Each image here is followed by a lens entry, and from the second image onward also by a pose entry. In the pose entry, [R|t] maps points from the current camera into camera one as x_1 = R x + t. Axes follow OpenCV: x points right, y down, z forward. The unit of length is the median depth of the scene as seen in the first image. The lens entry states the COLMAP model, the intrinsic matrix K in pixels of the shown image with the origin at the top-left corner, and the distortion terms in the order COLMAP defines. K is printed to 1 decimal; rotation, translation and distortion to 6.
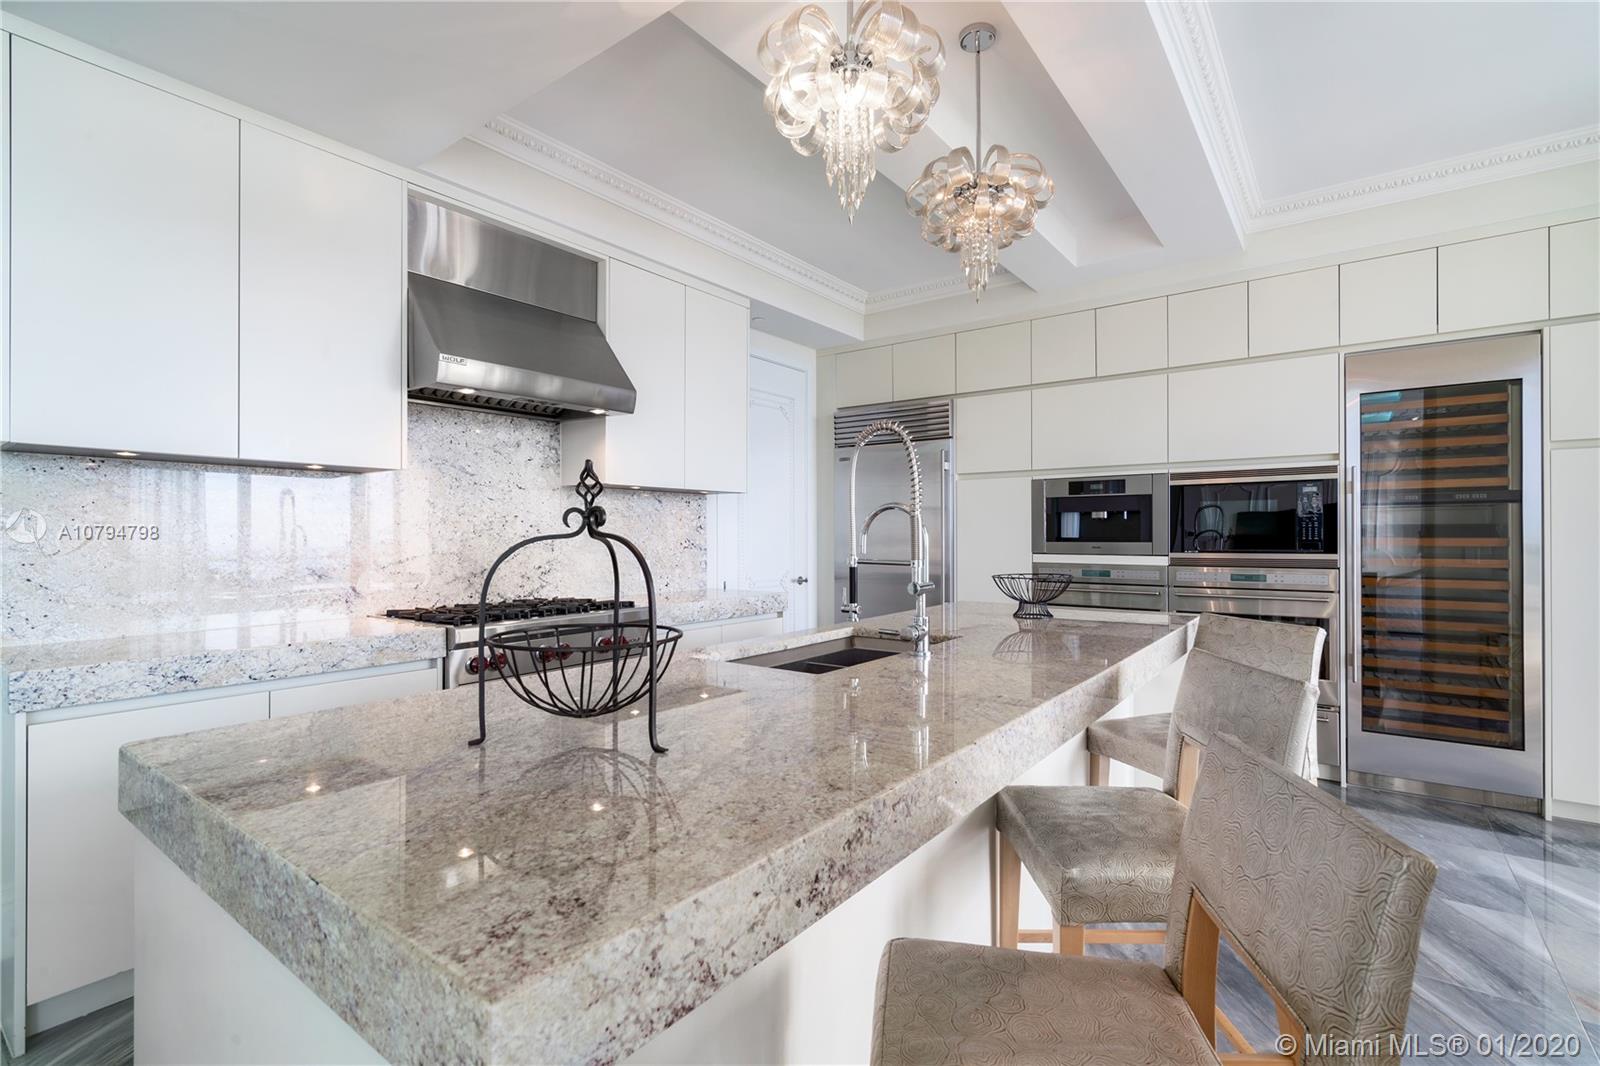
lens RADIAL K [[733.3, 0, 809.6], [0, 733.3, 530.2], [0, 0, 1]] dist [0.001557, 0.000583]
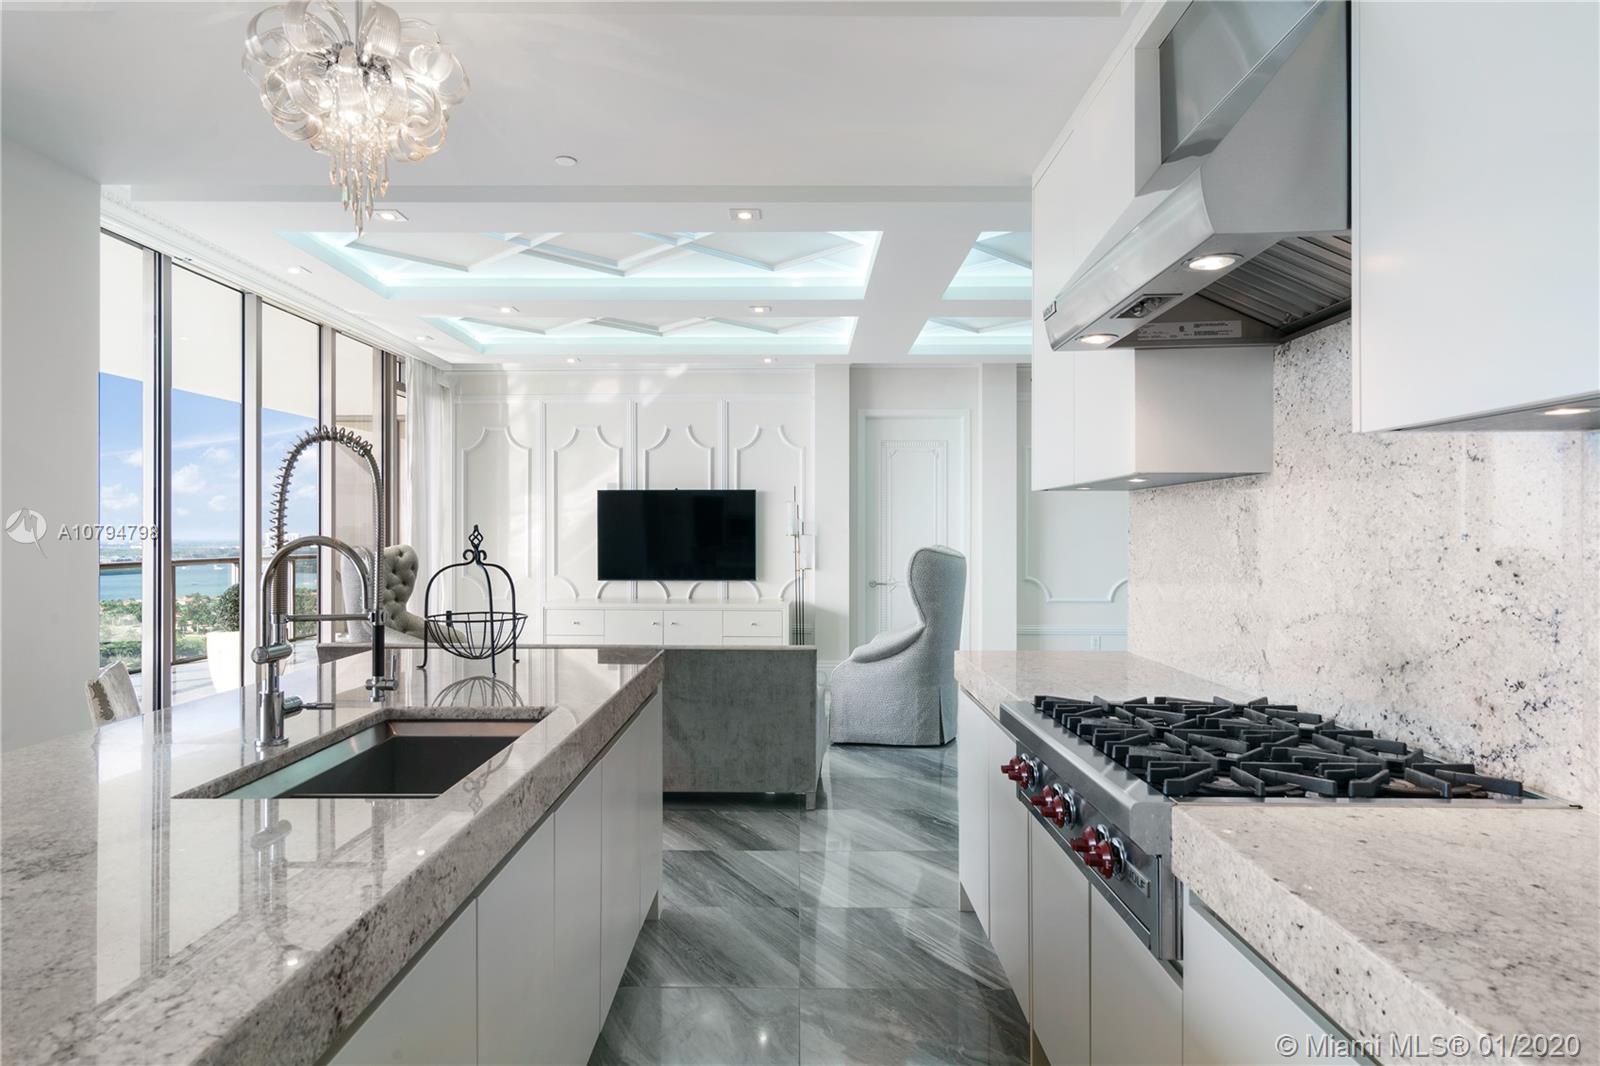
lens RADIAL K [[903.2, 0, 794.7], [0, 903.2, 534.7], [0, 0, 1]] dist [0.003548, 0.000219]
pose [[-0.808688, -0.000806, -0.588237, 0.137460], [0.004106, 0.999967, -0.007015, -0.016085], [0.588223, -0.008088, -0.808658, 1.089217]]
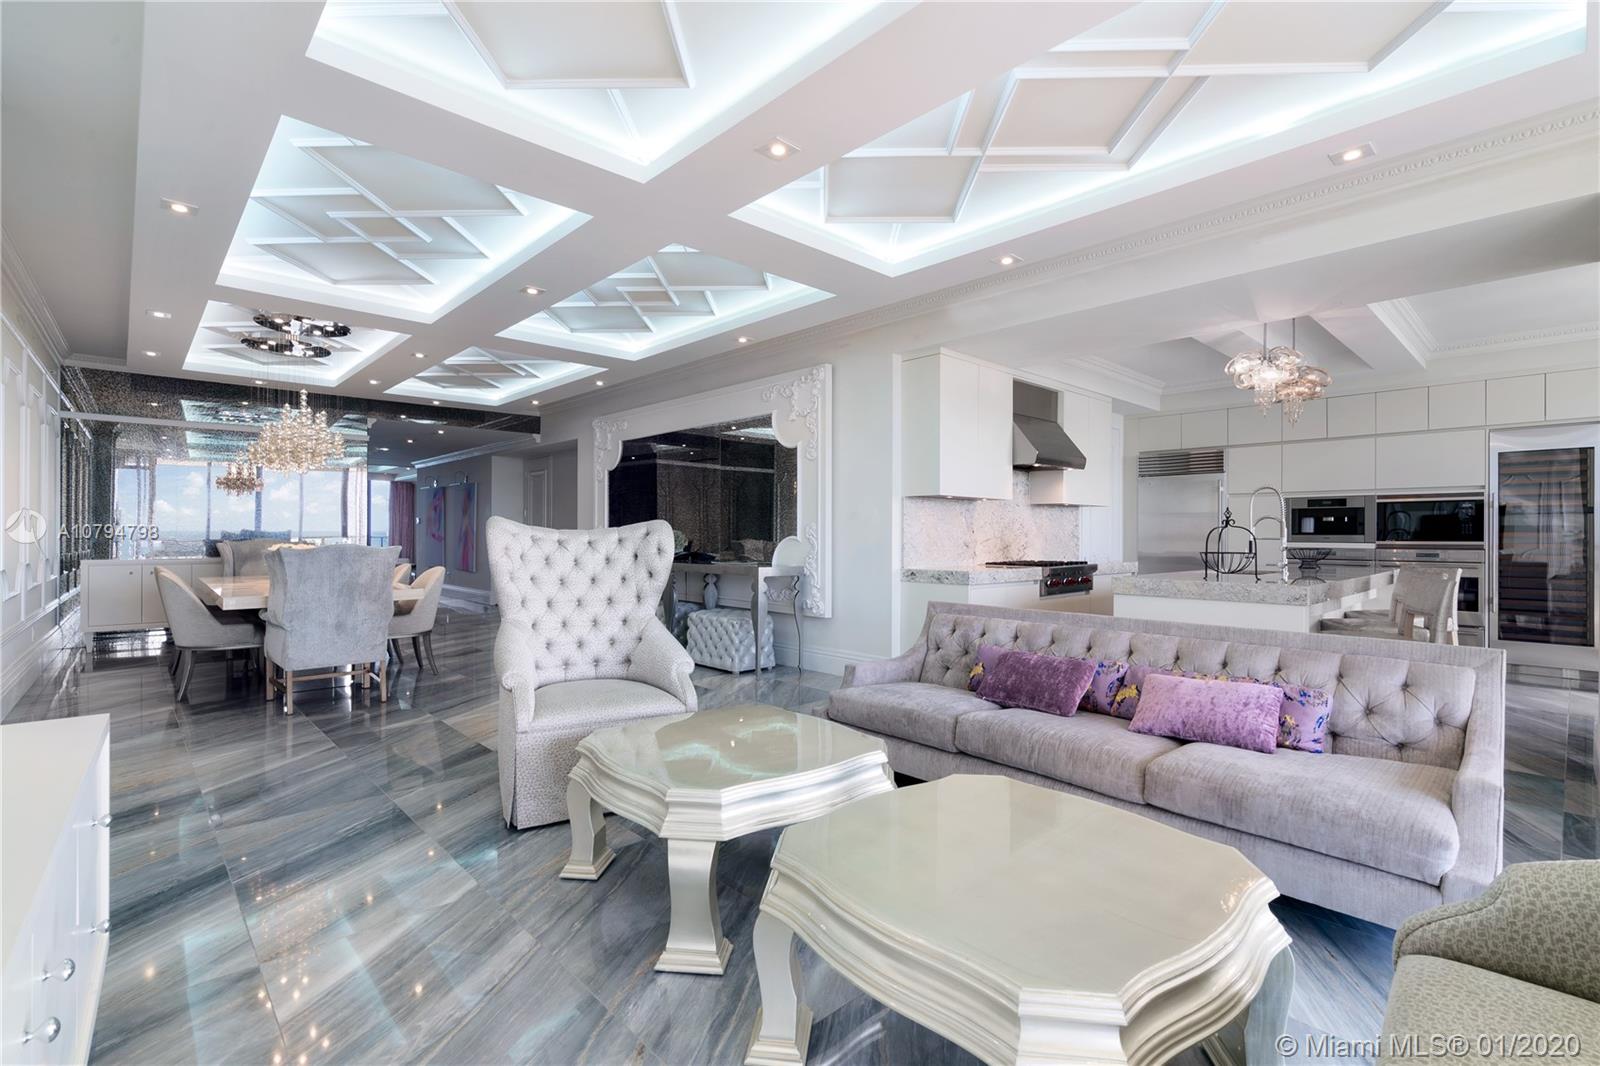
lens RADIAL K [[733.3, 0, 798.9], [0, 733.3, 532.7], [0, 0, 1]] dist [0.001557, 0.000583]
pose [[0.985185, 0.005437, -0.171409, -0.599249], [-0.004944, 0.999982, 0.003298, 0.012509], [0.171424, -0.002401, 0.985194, -1.016766]]
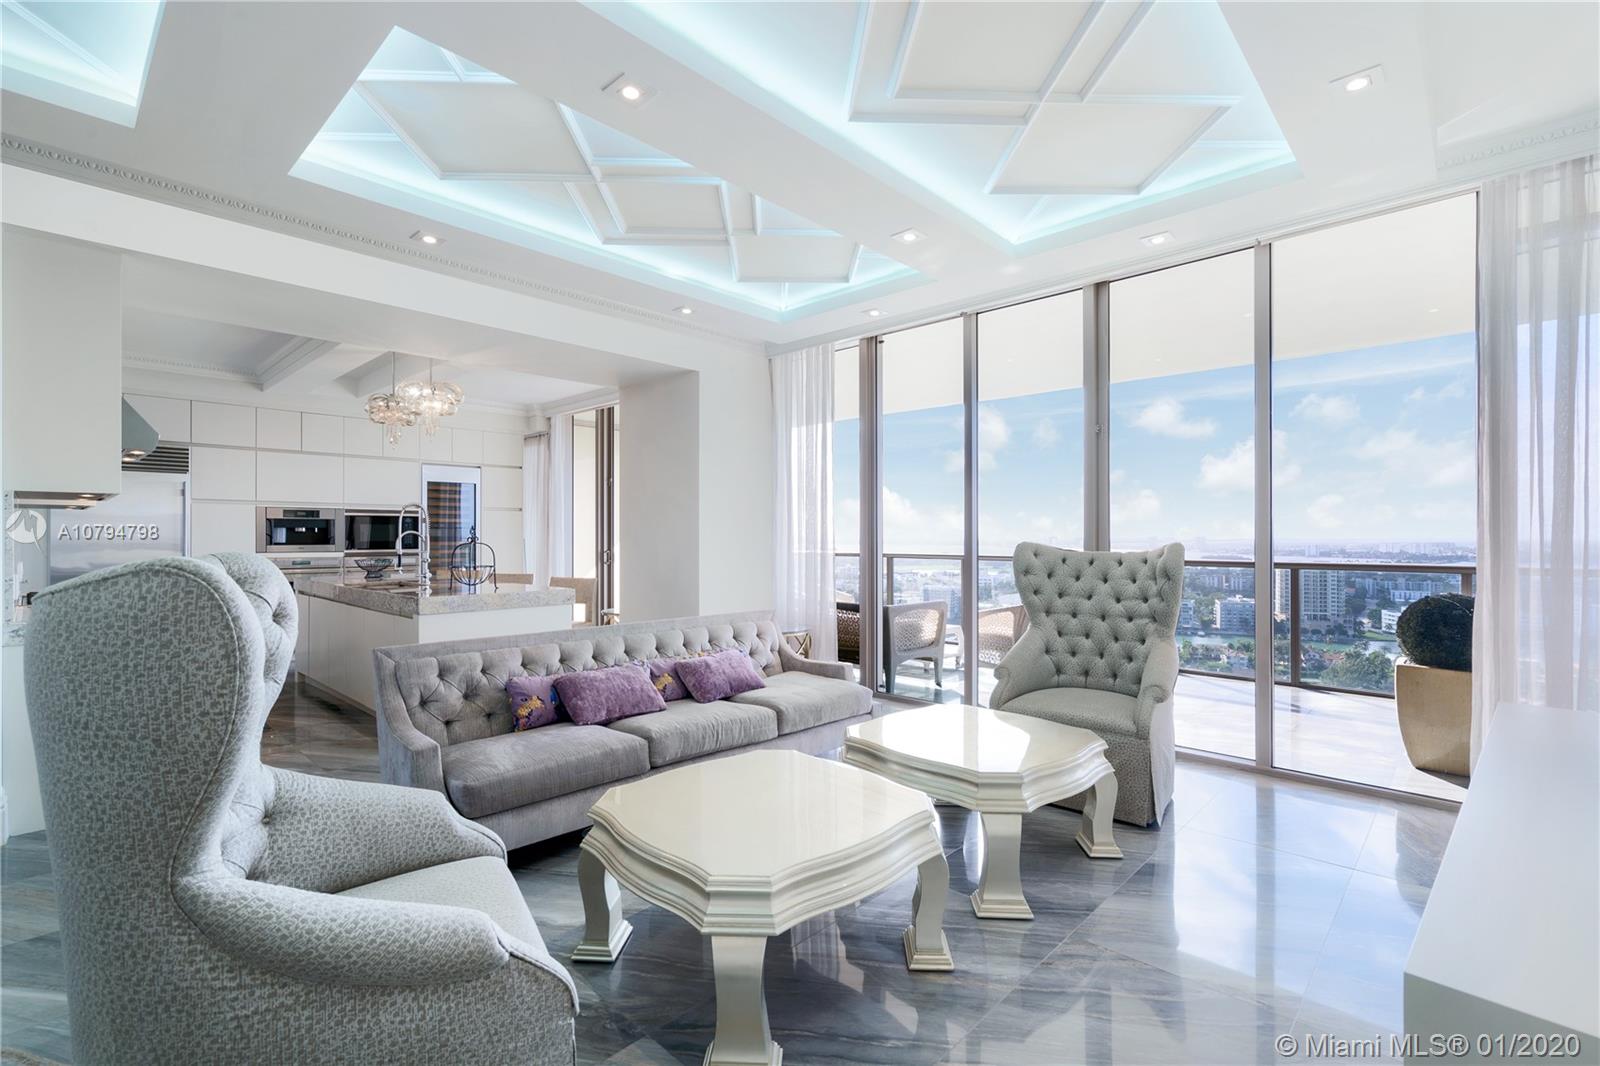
lens RADIAL K [[733.3, 0, 802.0], [0, 733.3, 535.9], [0, 0, 1]] dist [0.001557, 0.000583]
pose [[0.098492, 0.003055, 0.995133, -1.420533], [-0.006420, 0.999976, -0.002434, -0.010457], [-0.995117, -0.006149, 0.098509, -0.420917]]
